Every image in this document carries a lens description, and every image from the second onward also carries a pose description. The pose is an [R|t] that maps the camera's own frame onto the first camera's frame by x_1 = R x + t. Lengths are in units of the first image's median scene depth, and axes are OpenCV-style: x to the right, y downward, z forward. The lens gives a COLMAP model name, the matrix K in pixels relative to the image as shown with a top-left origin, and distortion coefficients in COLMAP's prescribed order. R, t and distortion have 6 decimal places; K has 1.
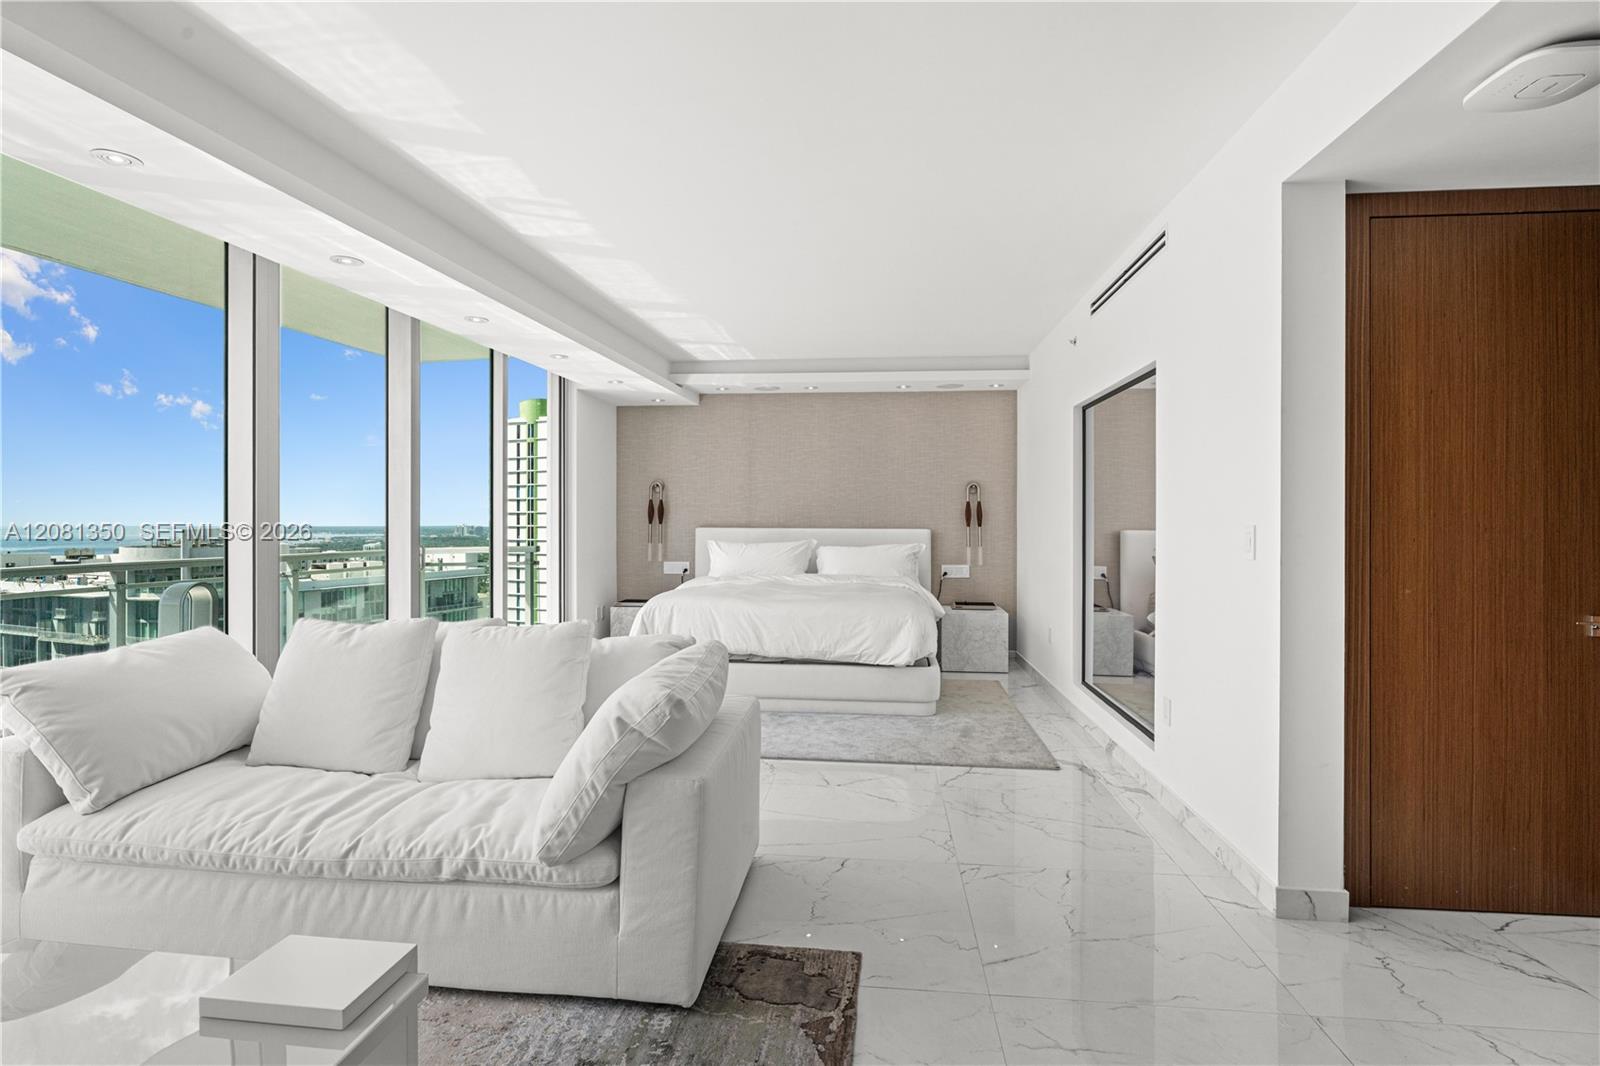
lens RADIAL K [[775.8, 0, 797.4], [0, 775.8, 526.7], [0, 0, 1]] dist [-0.006398, -0.000066]
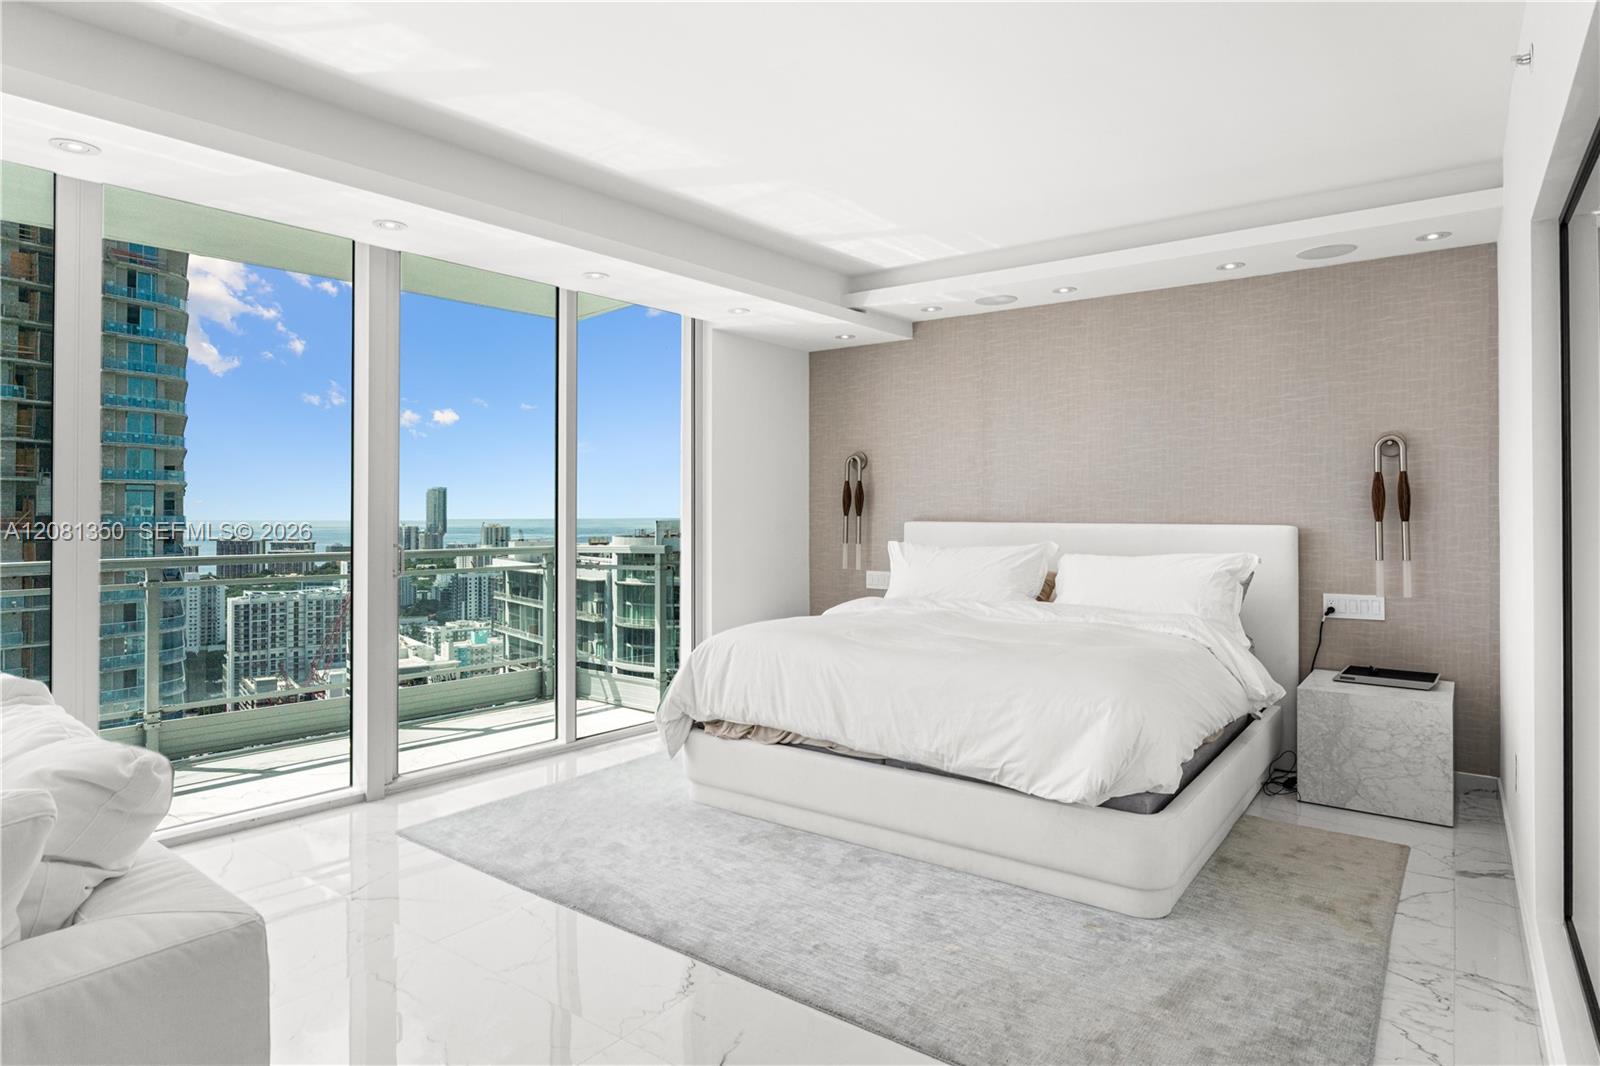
lens RADIAL K [[889.5, 0, 797.0], [0, 889.5, 507.1], [0, 0, 1]] dist [-0.012902, 0.001245]
pose [[0.859553, -0.005414, -0.511018, 0.309637], [-0.001189, 0.999920, -0.012594, -0.002358], [0.511045, 0.011433, 0.859478, 0.491436]]
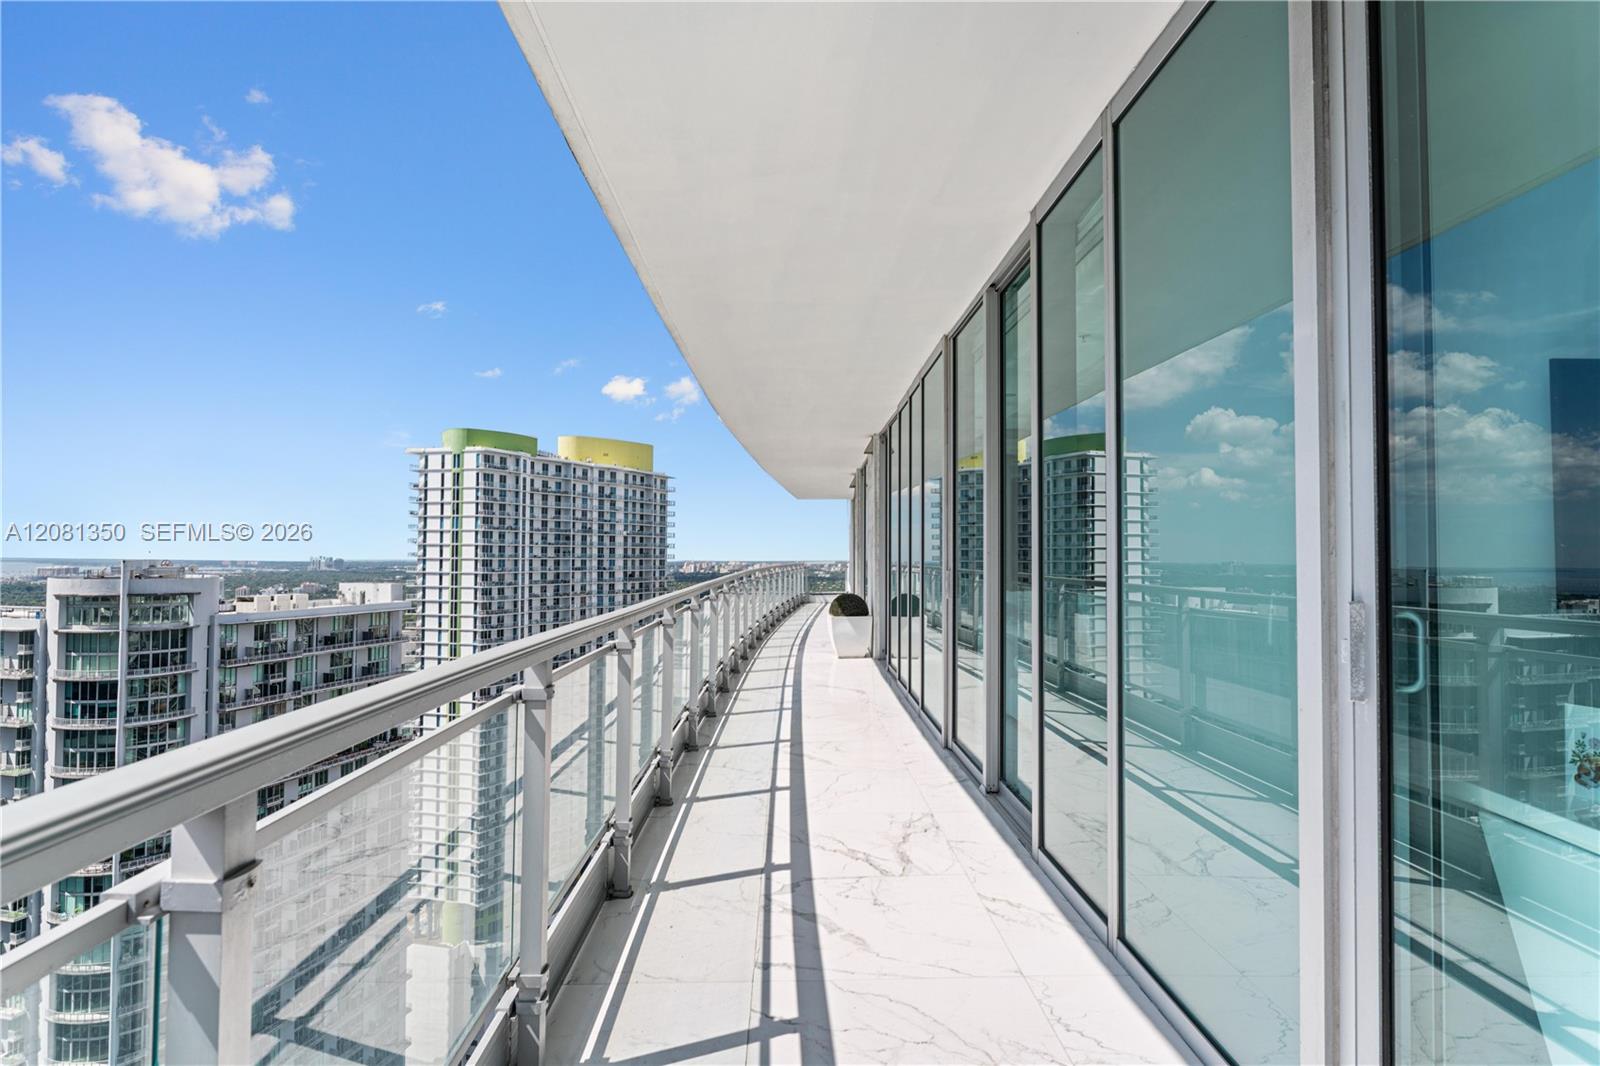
lens RADIAL K [[839.0, 0, 800.8], [0, 839.0, 506.9], [0, 0, 1]] dist [-0.015004, 0.000852]
pose [[0.992804, 0.010866, 0.119256, -1.304858], [-0.003206, 0.997930, -0.064234, 0.026322], [-0.119707, 0.063390, 0.990783, -3.268987]]
